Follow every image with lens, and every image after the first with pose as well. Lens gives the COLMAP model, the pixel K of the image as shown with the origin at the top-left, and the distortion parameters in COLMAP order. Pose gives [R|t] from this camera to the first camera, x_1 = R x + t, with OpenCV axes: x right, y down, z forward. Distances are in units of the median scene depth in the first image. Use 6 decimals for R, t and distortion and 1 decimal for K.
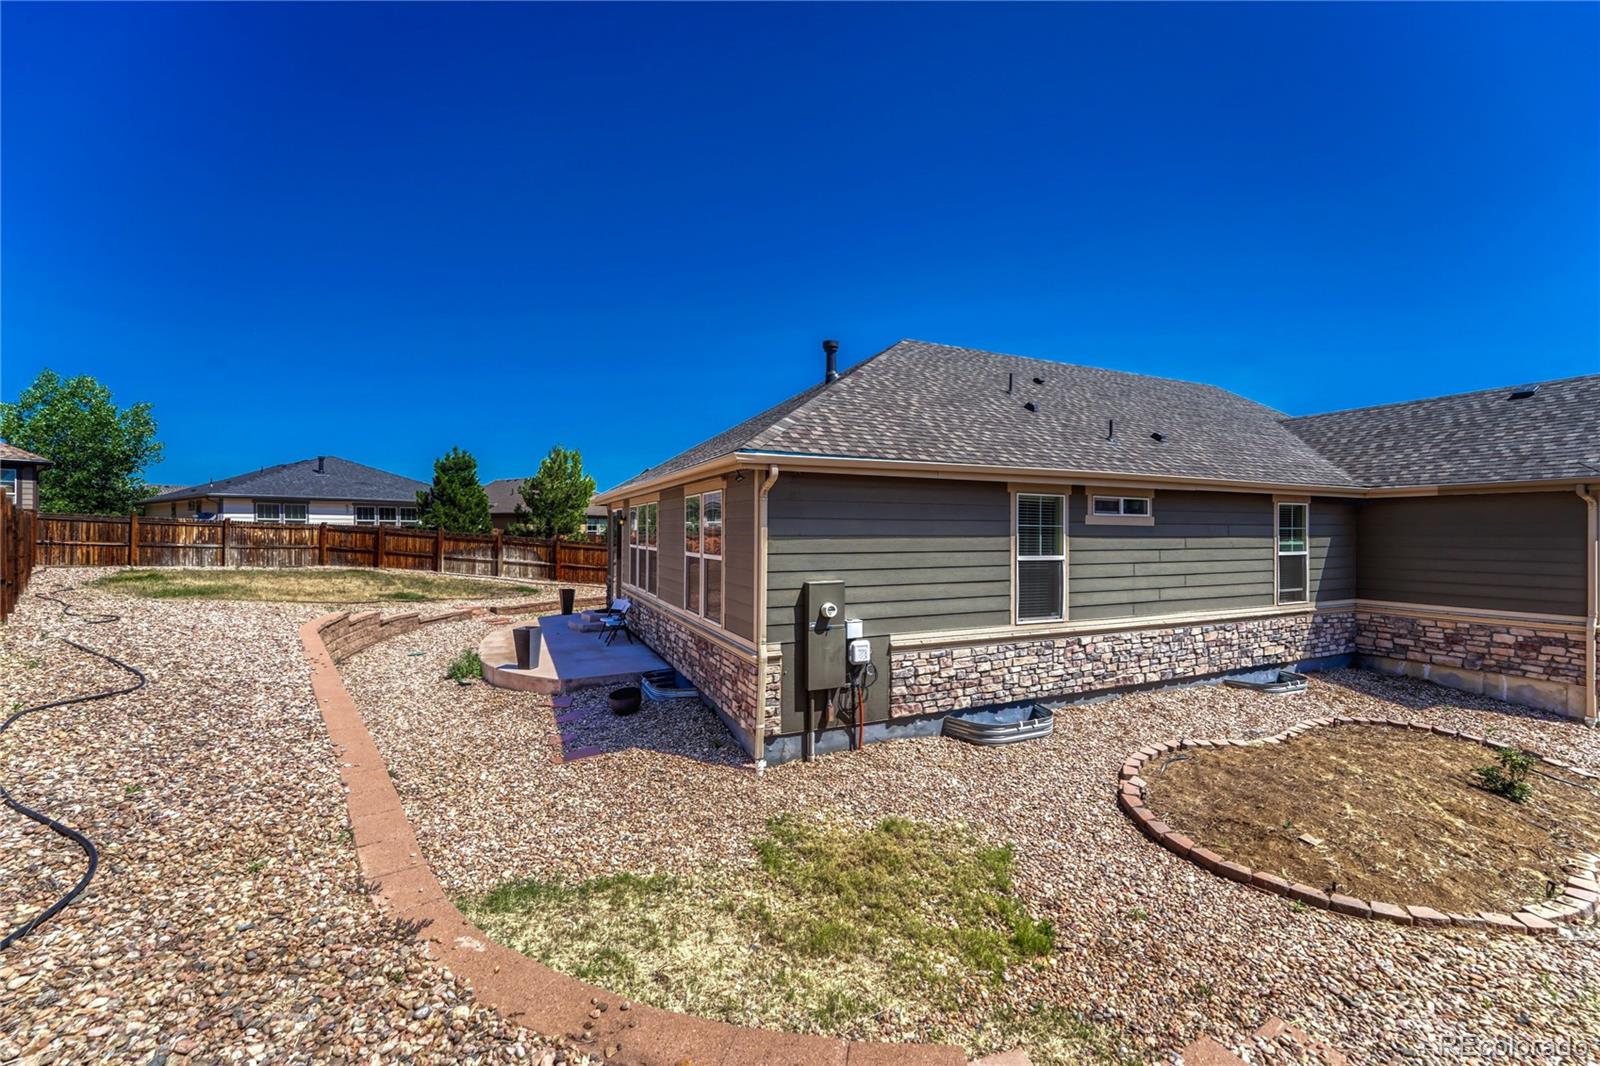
lens RADIAL K [[667.8, 0, 806.7], [0, 667.8, 525.4], [0, 0, 1]] dist [-0.008490, 0.001779]
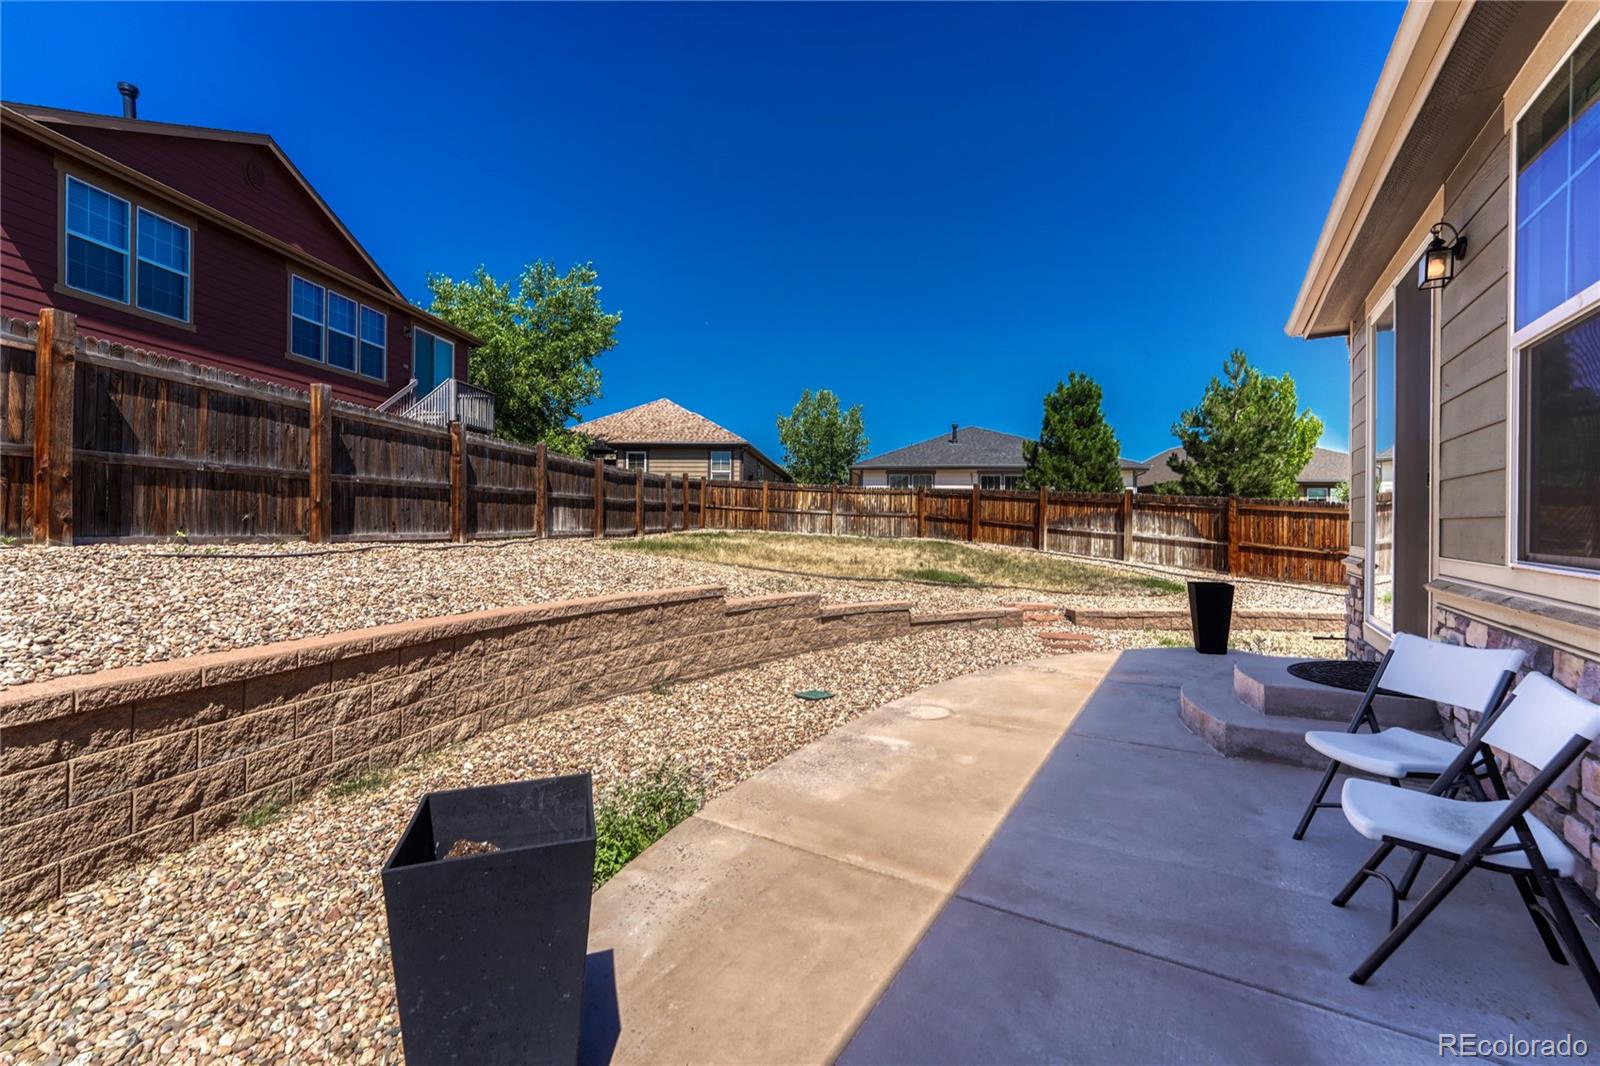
lens RADIAL K [[667.8, 0, 781.7], [0, 667.8, 520.1], [0, 0, 1]] dist [-0.008490, 0.001779]
pose [[0.544998, -0.000978, -0.838437, -0.120389], [-0.003383, 0.999989, -0.003366, 0.042098], [0.838431, 0.004671, 0.544988, 0.400126]]
